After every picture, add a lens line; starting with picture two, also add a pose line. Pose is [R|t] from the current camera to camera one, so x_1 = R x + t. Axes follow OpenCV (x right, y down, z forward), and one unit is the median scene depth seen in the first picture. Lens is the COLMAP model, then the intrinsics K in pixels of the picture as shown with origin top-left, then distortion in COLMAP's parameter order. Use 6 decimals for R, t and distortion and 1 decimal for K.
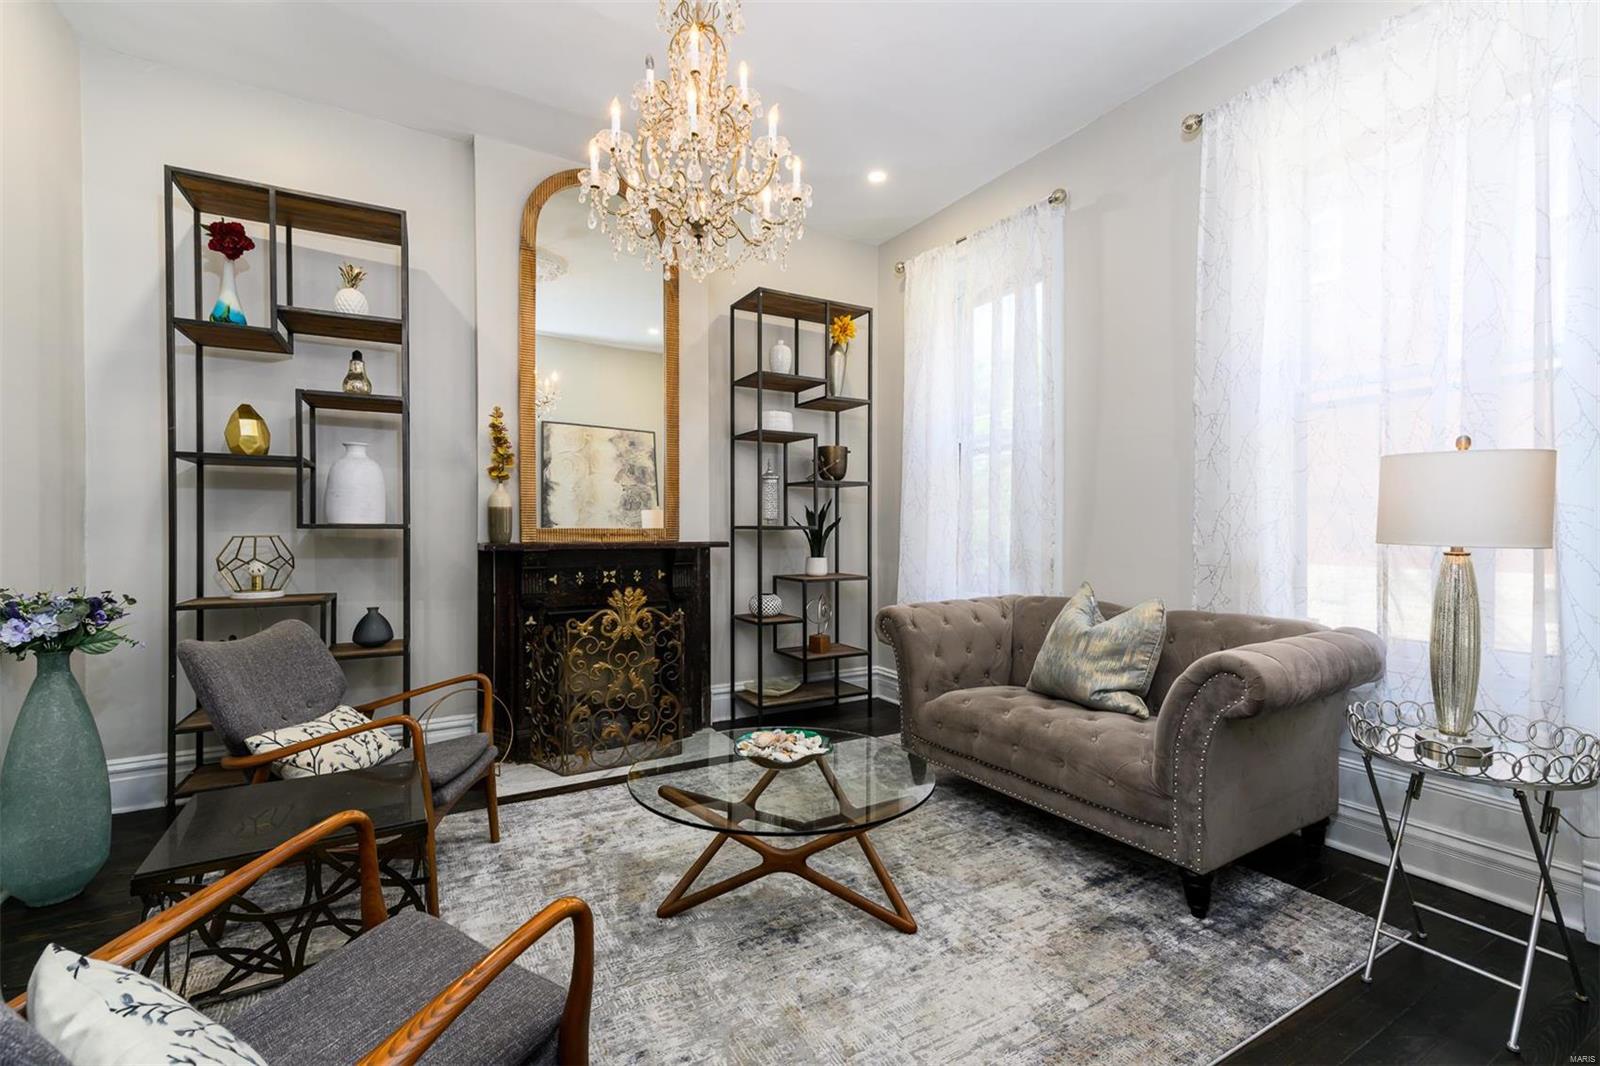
lens RADIAL K [[690.1, 0, 798.9], [0, 690.1, 524.5], [0, 0, 1]] dist [0.007445, 0.000201]
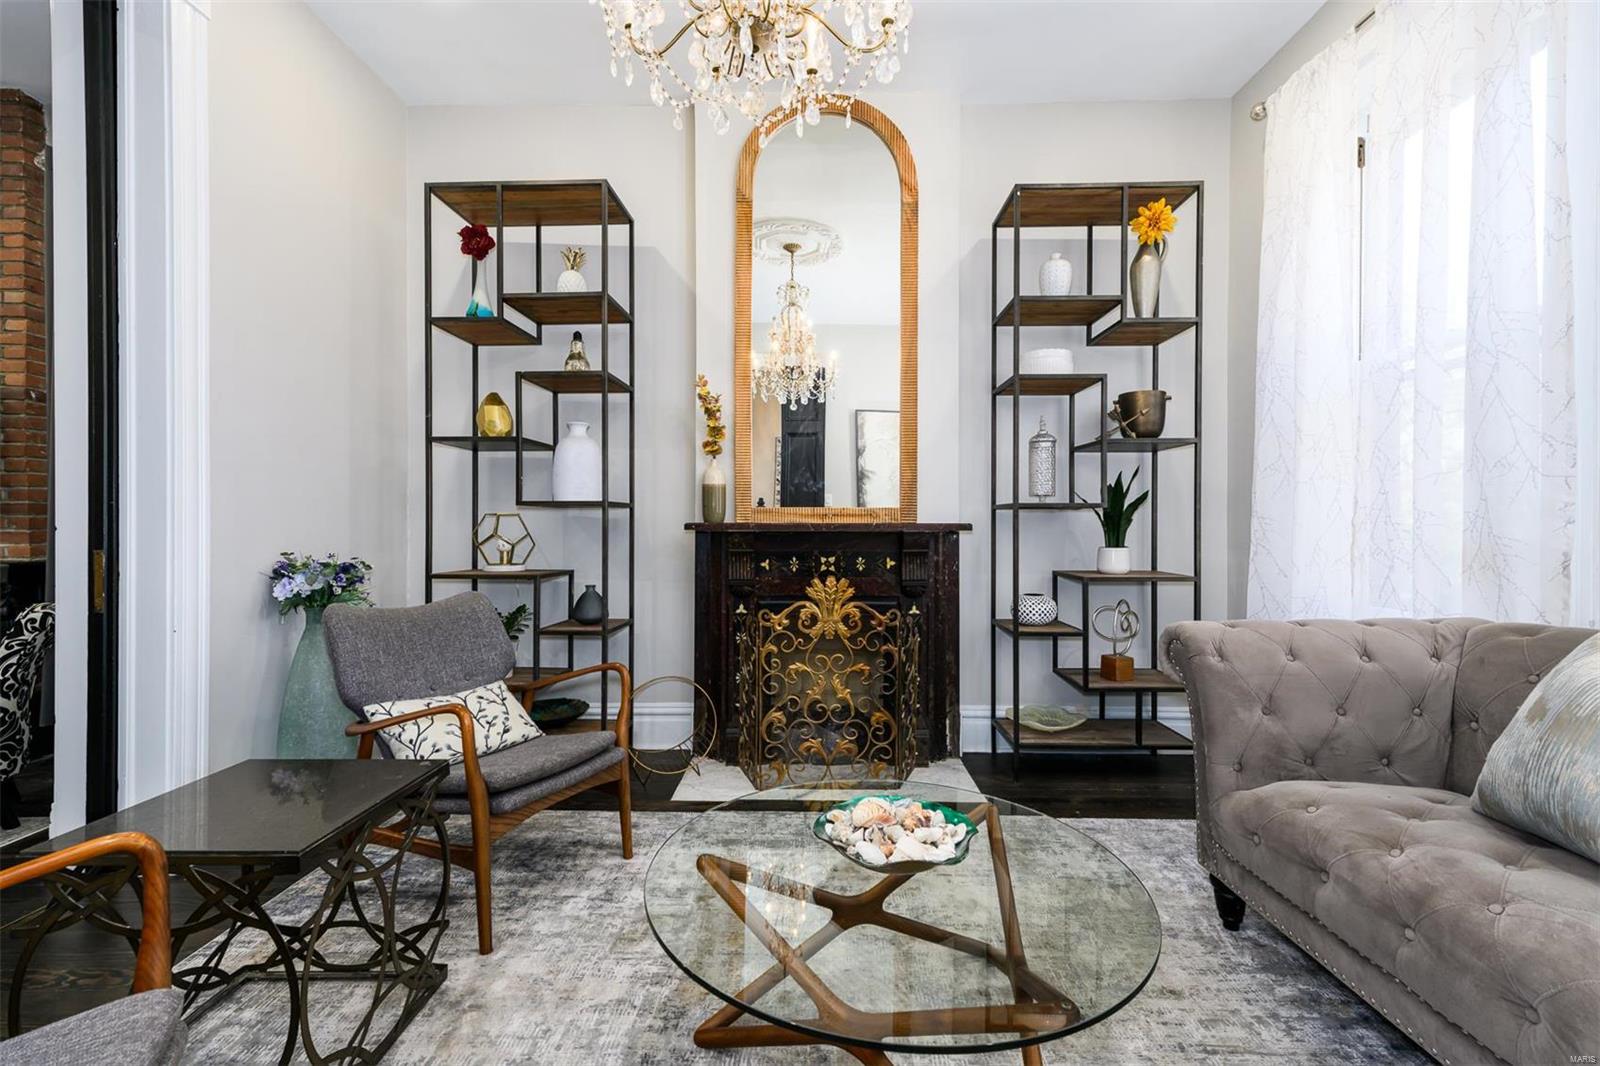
lens RADIAL K [[690.1, 0, 798.9], [0, 690.1, 524.5], [0, 0, 1]] dist [0.007445, 0.000201]
pose [[0.859559, 0.000898, -0.511035, 0.141735], [0.001355, 0.999991, 0.004037, 0.025406], [0.511034, -0.004163, 0.859550, 0.265893]]
